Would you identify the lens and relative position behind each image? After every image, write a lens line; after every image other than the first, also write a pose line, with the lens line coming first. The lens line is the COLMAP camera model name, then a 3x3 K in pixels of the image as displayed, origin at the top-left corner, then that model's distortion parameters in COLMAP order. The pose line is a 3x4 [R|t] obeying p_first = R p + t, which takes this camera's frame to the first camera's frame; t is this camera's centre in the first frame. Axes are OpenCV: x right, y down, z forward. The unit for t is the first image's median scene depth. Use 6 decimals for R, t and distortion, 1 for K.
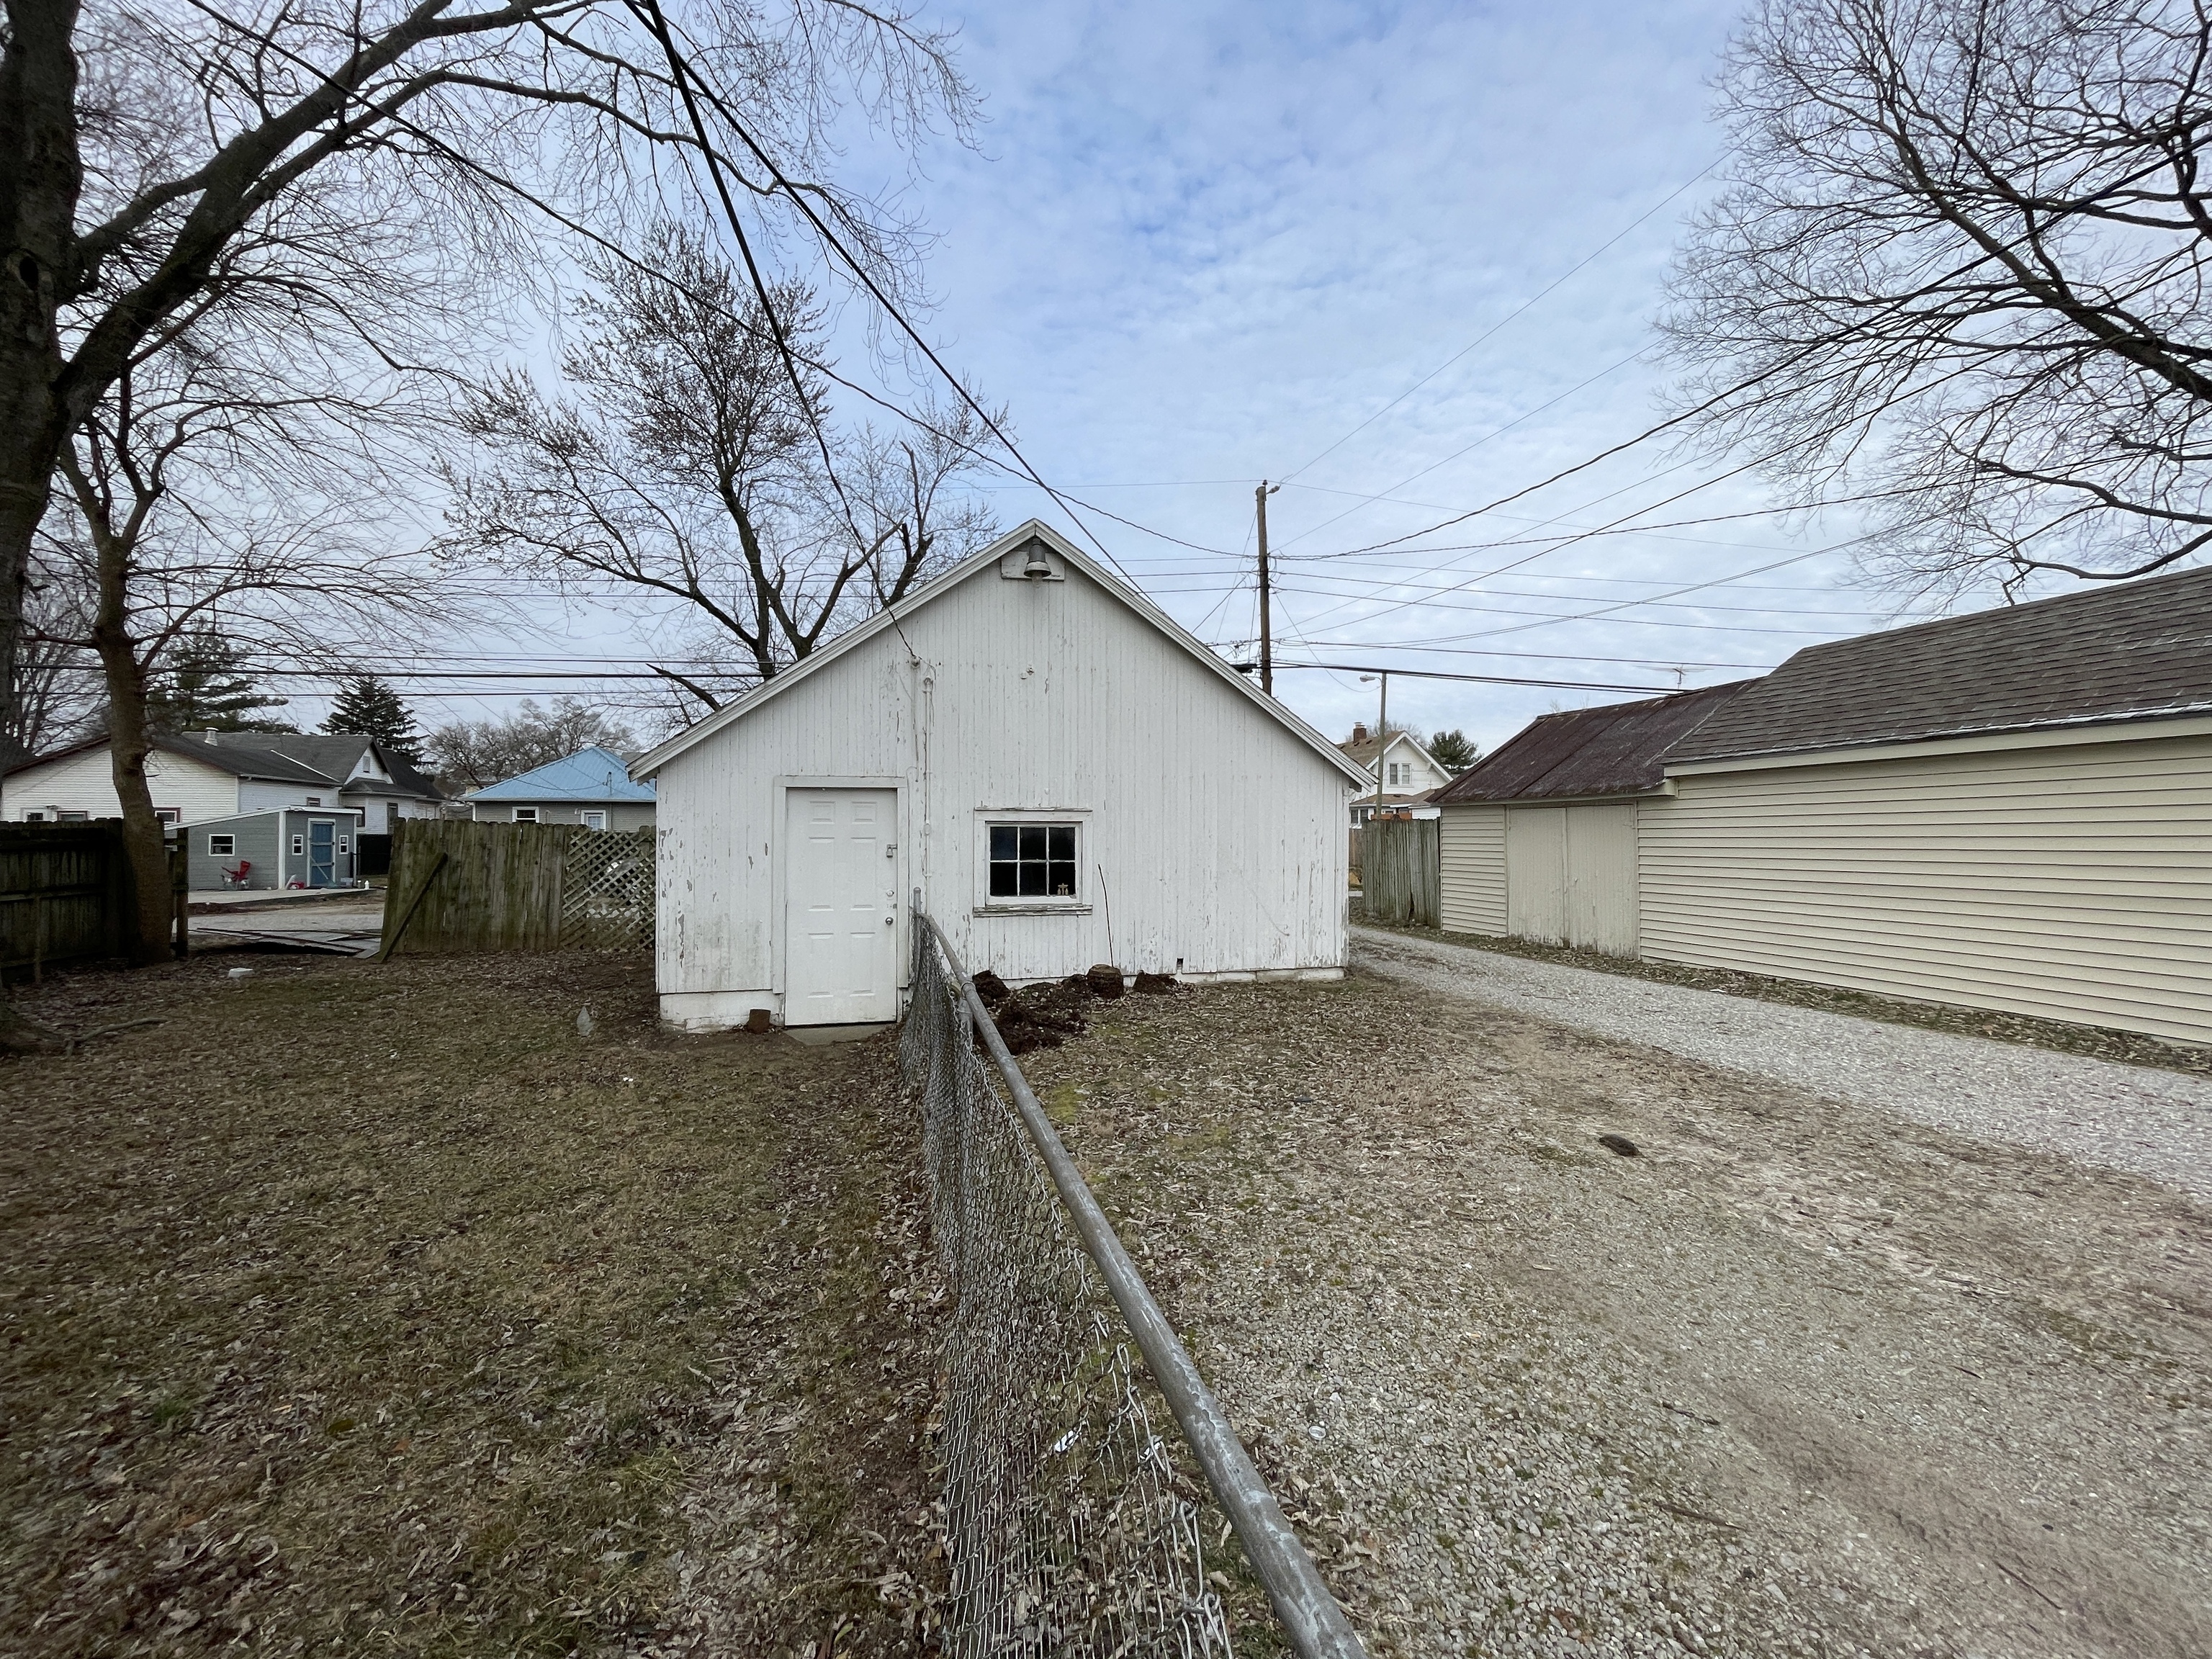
lens RADIAL K [[906.9, 0, 1106.0], [0, 906.9, 829.5], [0, 0, 1]] dist [0.008006, 0.000011]
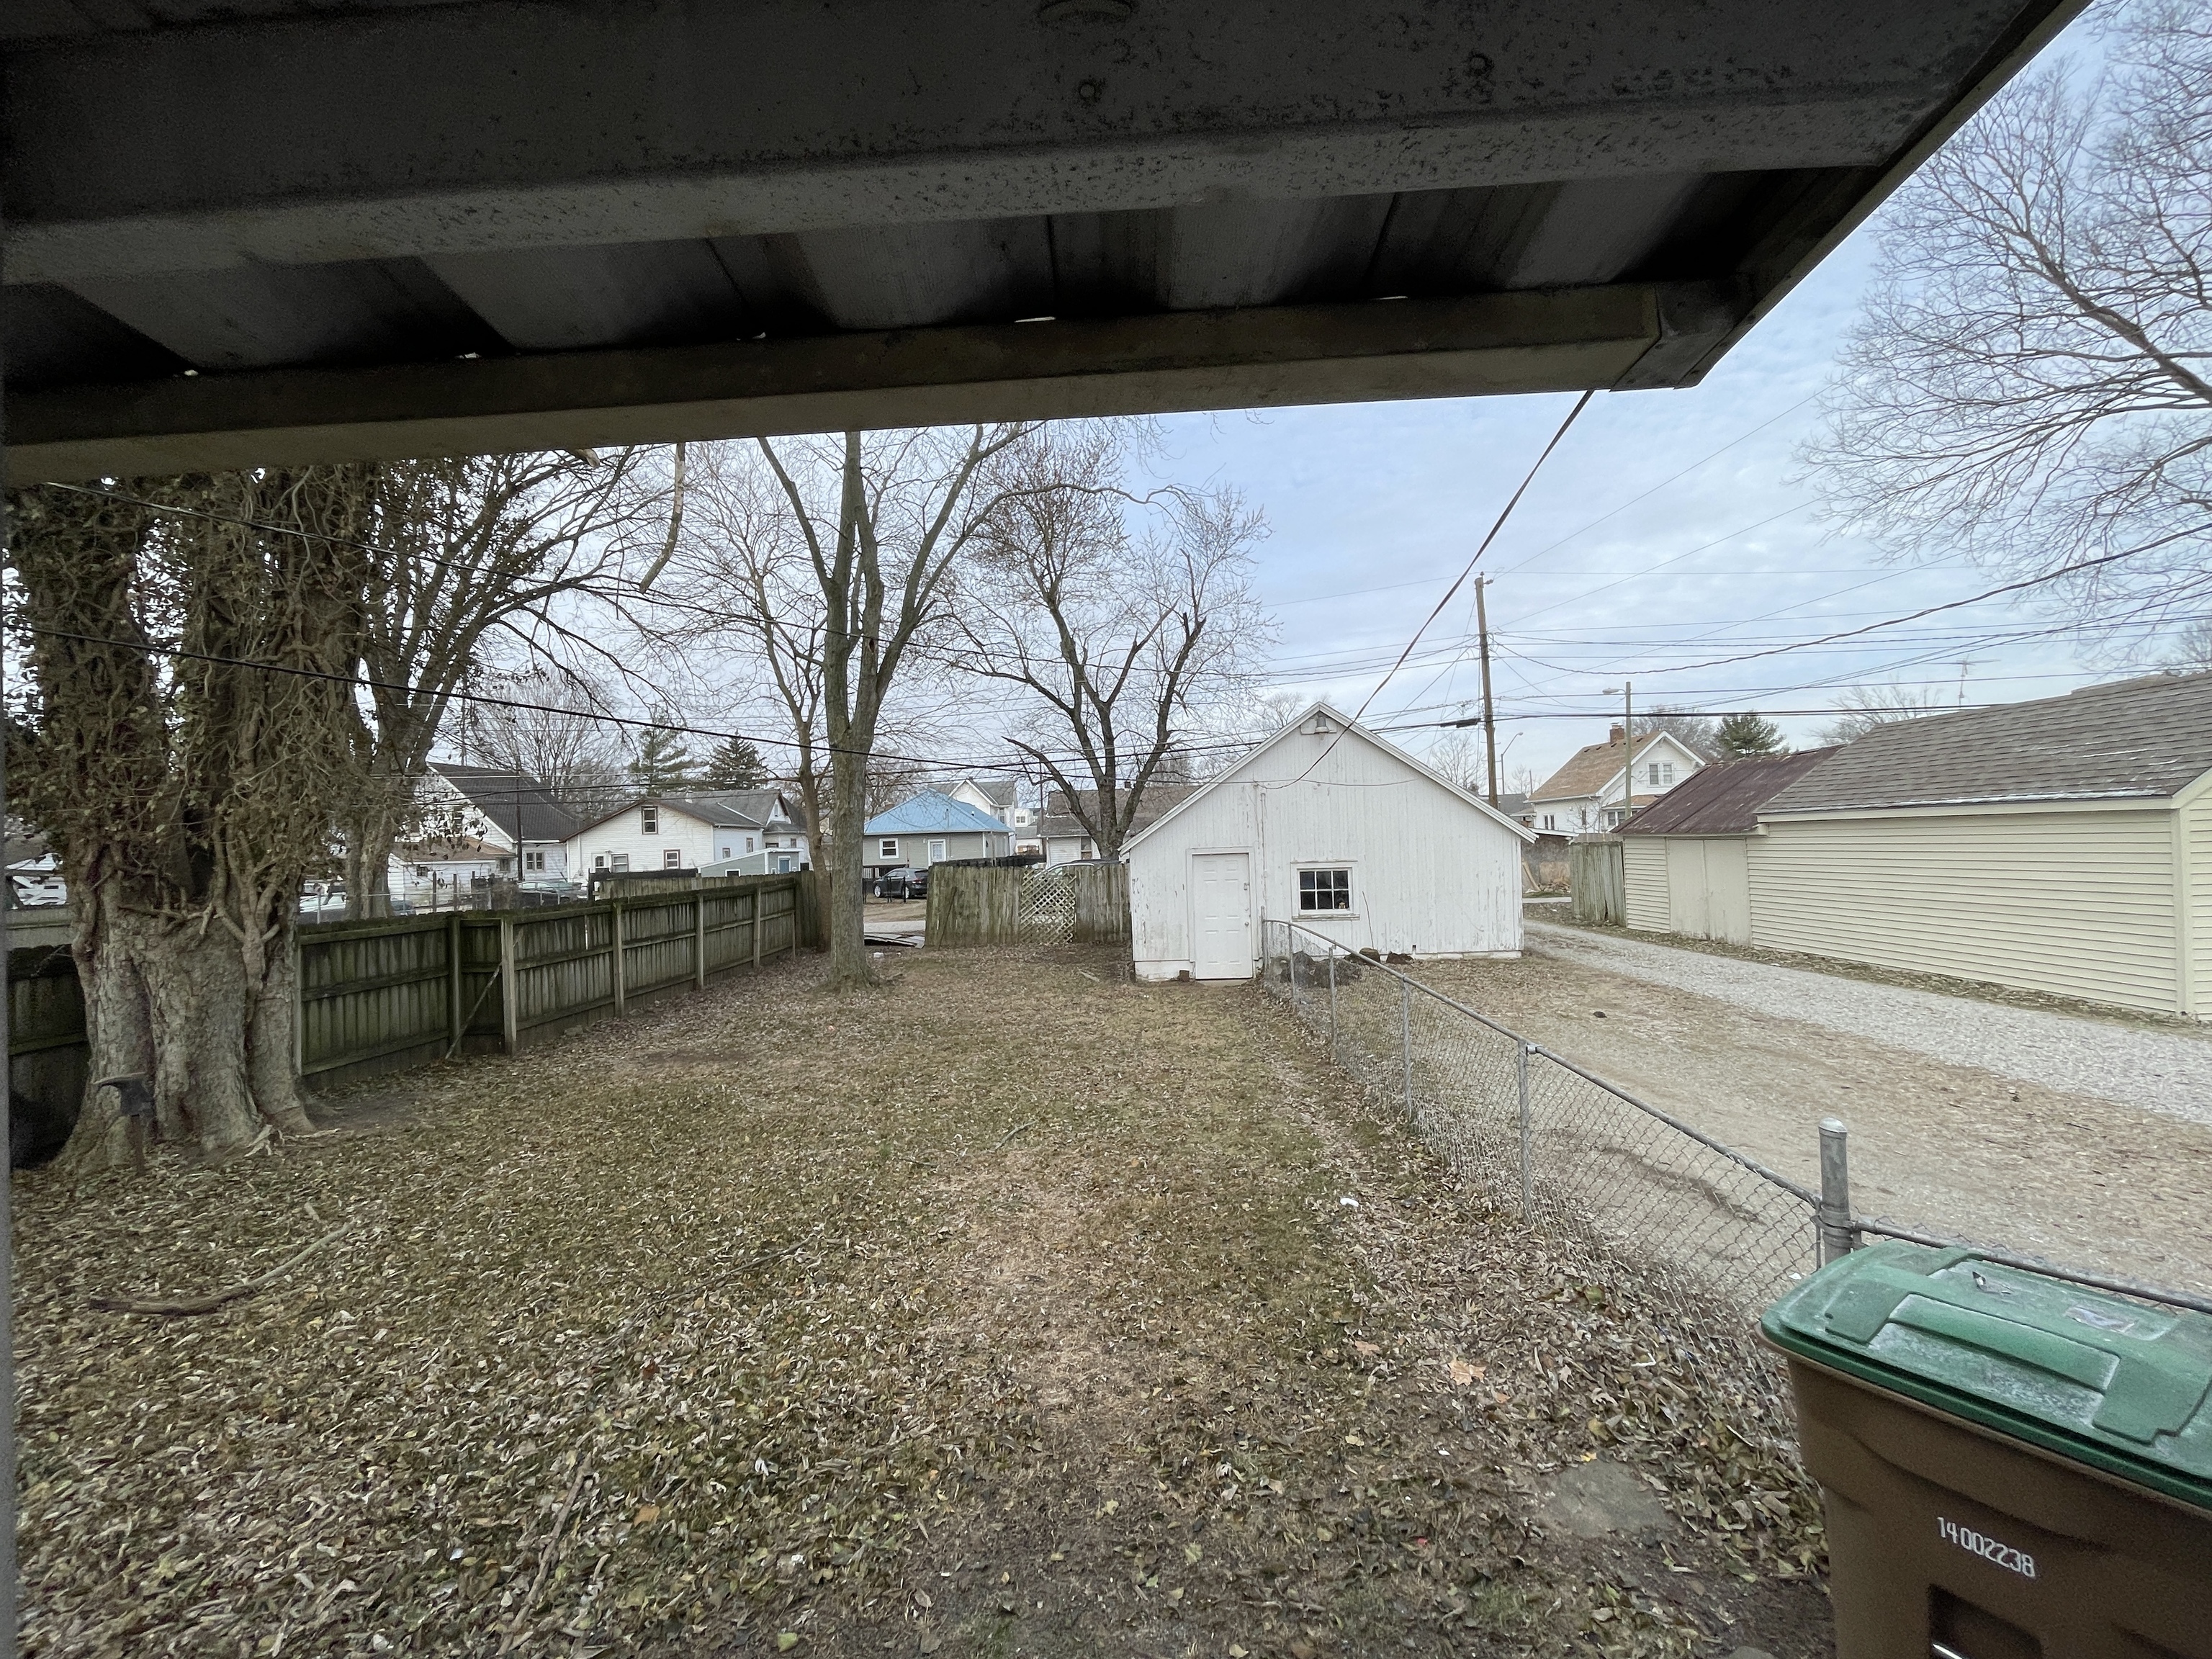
lens RADIAL K [[892.1, 0, 1103.9], [0, 892.1, 835.7], [0, 0, 1]] dist [-0.000983, -0.000286]
pose [[0.962739, -0.034015, -0.268284, -0.017147], [0.034006, 0.999411, -0.004680, -0.055268], [0.268285, -0.004618, 0.963329, -0.566217]]
